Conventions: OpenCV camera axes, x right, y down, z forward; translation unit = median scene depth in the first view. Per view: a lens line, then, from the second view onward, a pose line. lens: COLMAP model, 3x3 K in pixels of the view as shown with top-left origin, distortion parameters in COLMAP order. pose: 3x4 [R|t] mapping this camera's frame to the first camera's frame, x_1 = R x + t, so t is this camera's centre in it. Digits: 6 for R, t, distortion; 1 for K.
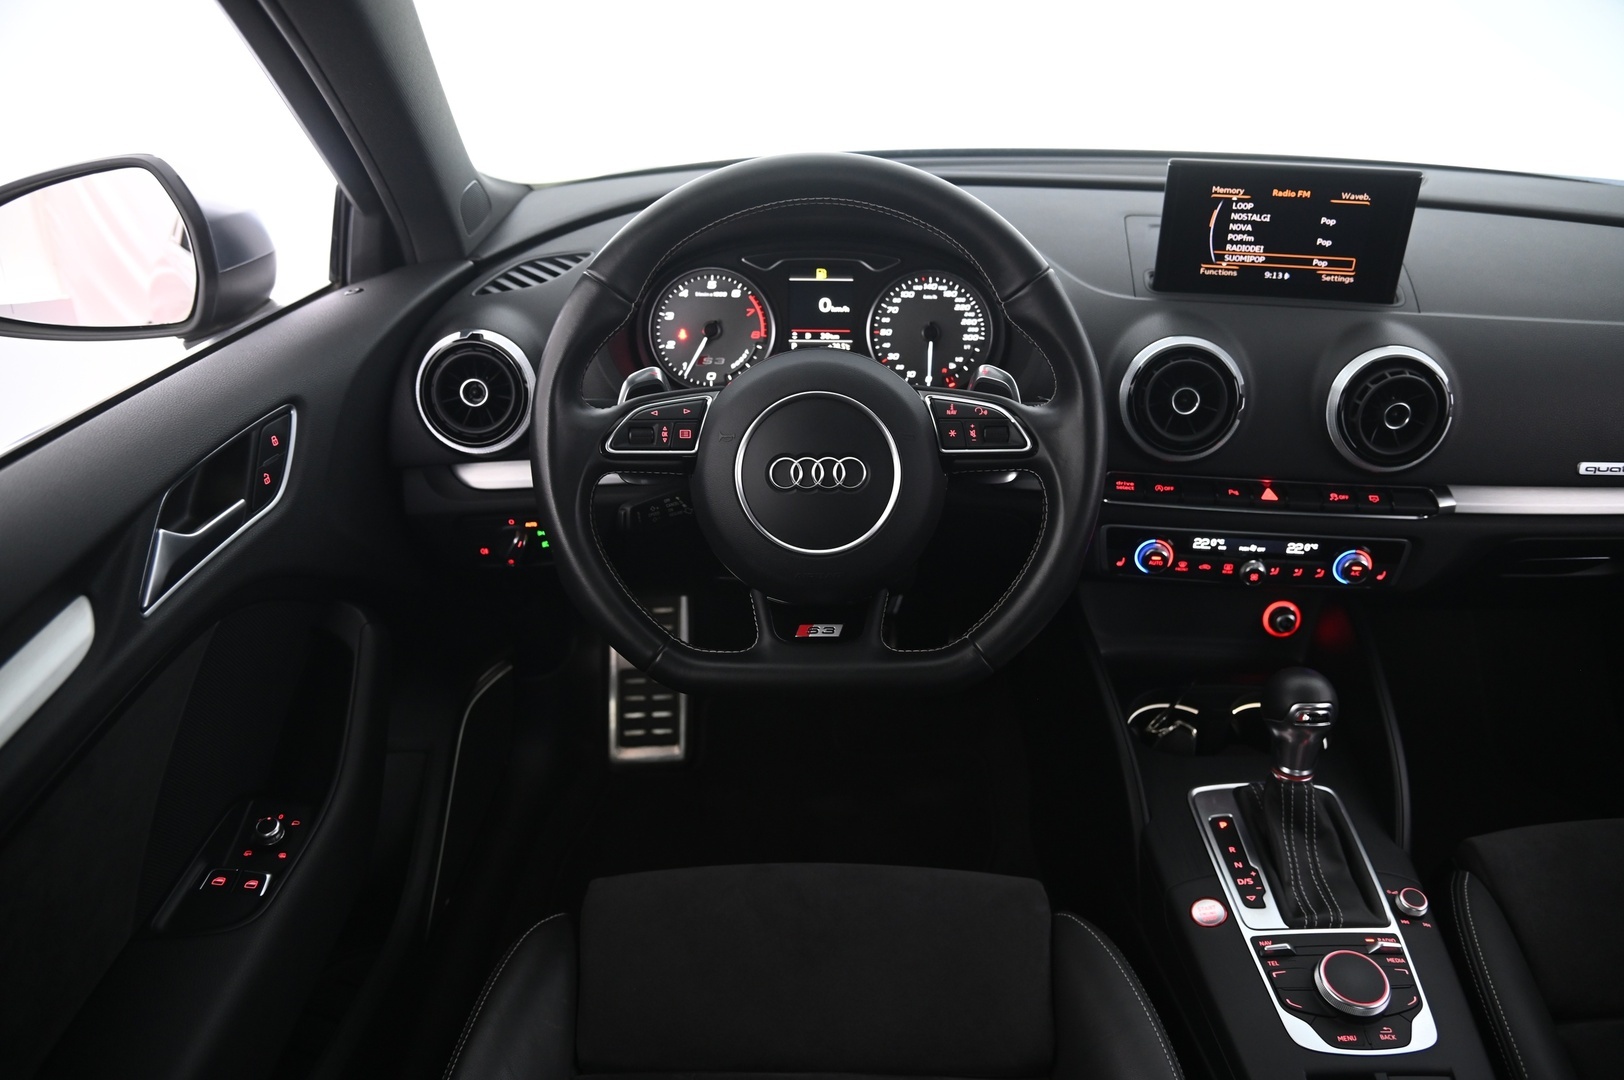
lens RADIAL K [[1103.6, 0, 818.9], [0, 1103.6, 549.8], [0, 0, 1]] dist [-0.124131, 0.069961]
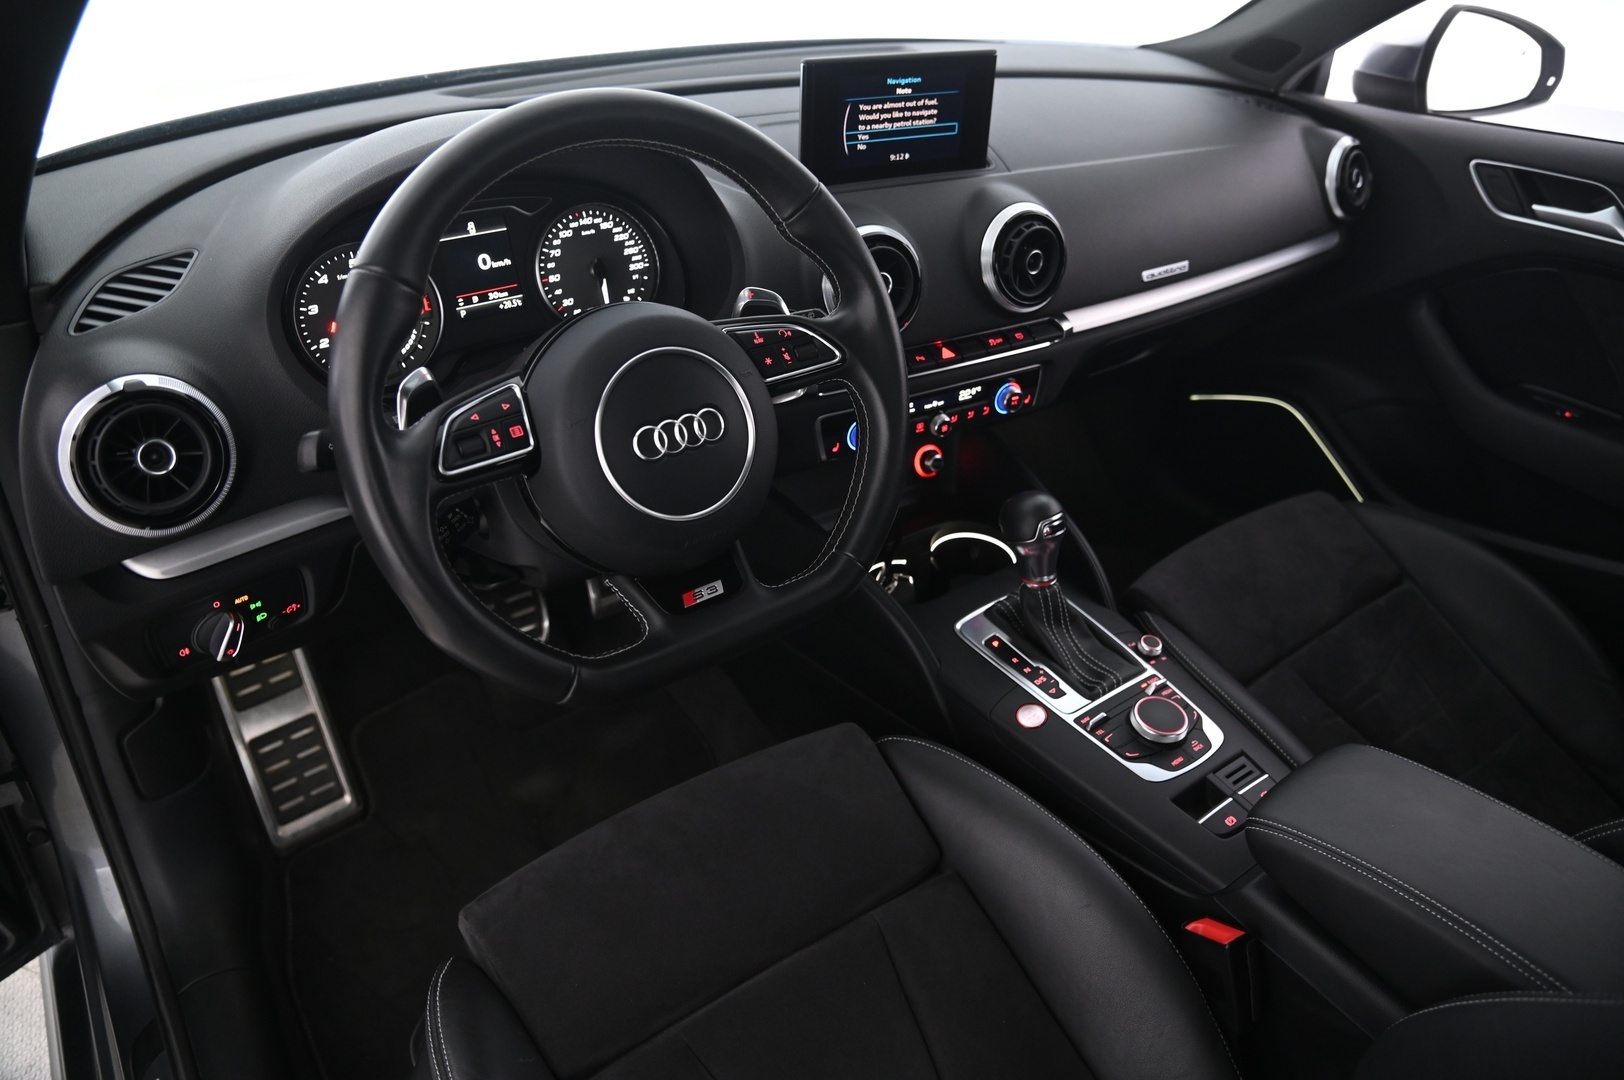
lens RADIAL K [[1103.6, 0, 818.9], [0, 1103.6, 549.8], [0, 0, 1]] dist [-0.124131, 0.069961]
pose [[0.799326, -0.311212, 0.514027, -0.322912], [0.265532, 0.950317, 0.162449, -0.074148], [-0.539045, 0.006641, 0.842251, 0.111777]]
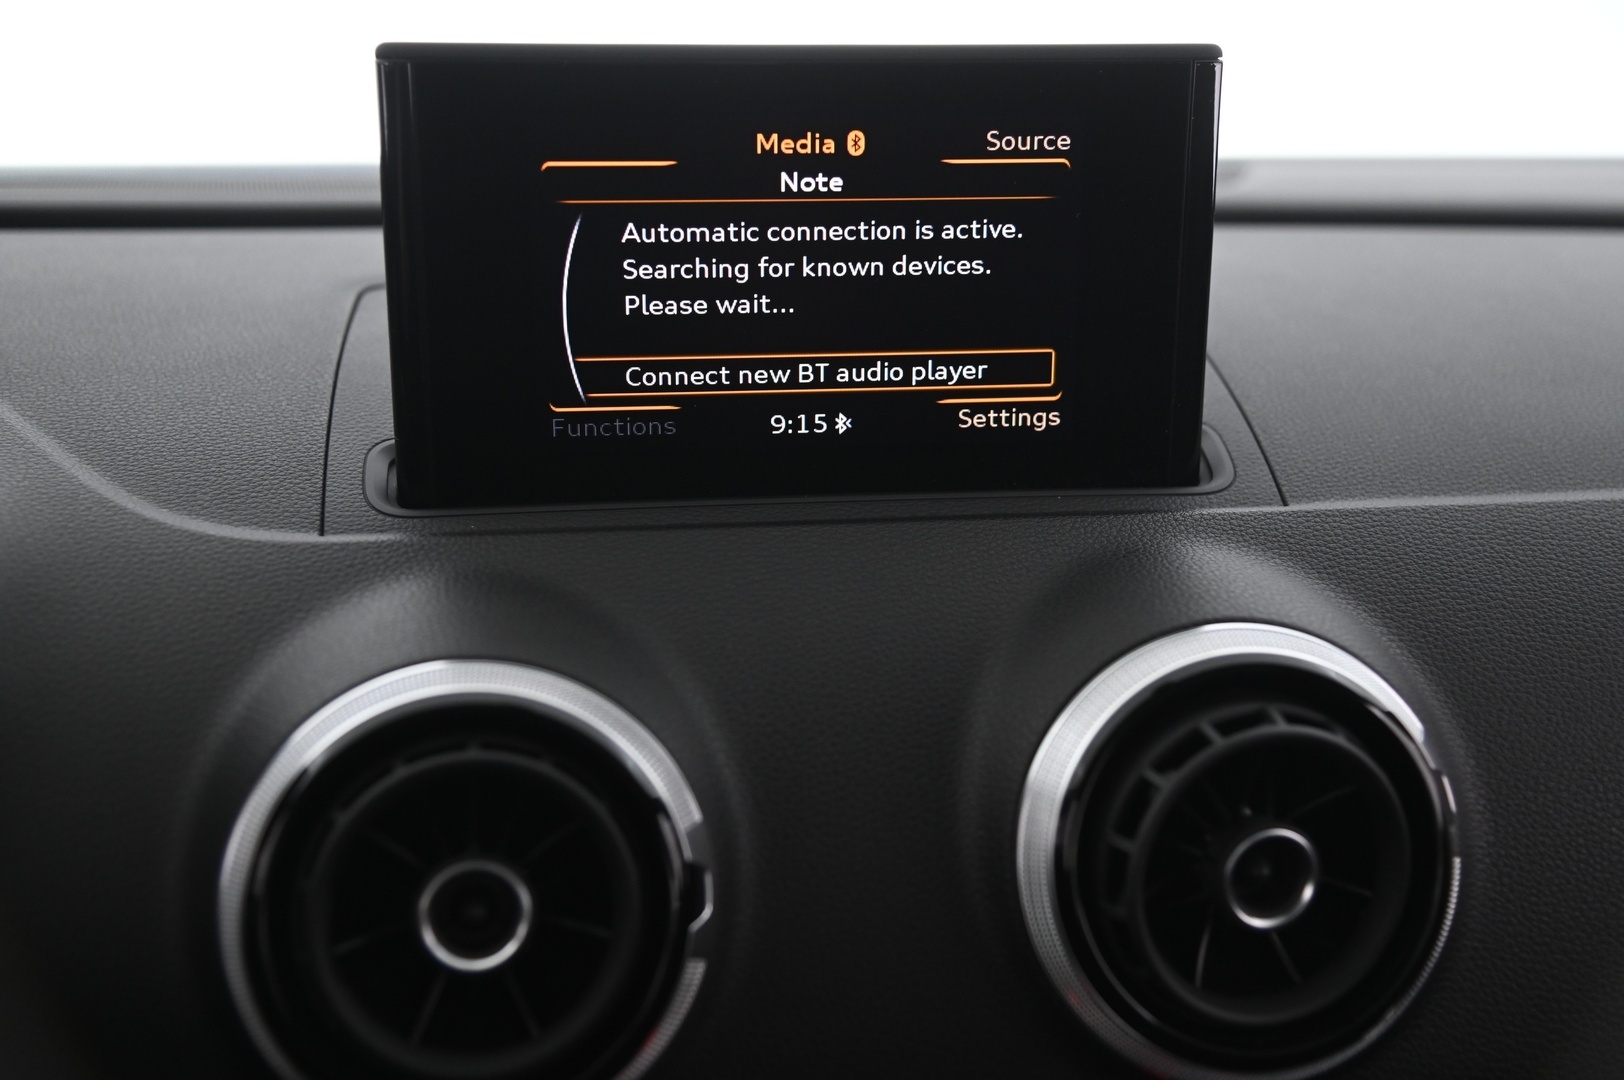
lens RADIAL K [[2024.4, 0, 812.0], [0, 2024.4, 540.0], [0, 0, 1]] dist [0.088603, 0.045212]
pose [[0.962008, -0.065968, 0.264933, 0.268931], [0.128363, 0.965717, -0.225642, -0.095758], [-0.240965, 0.251077, 0.937495, 0.471302]]
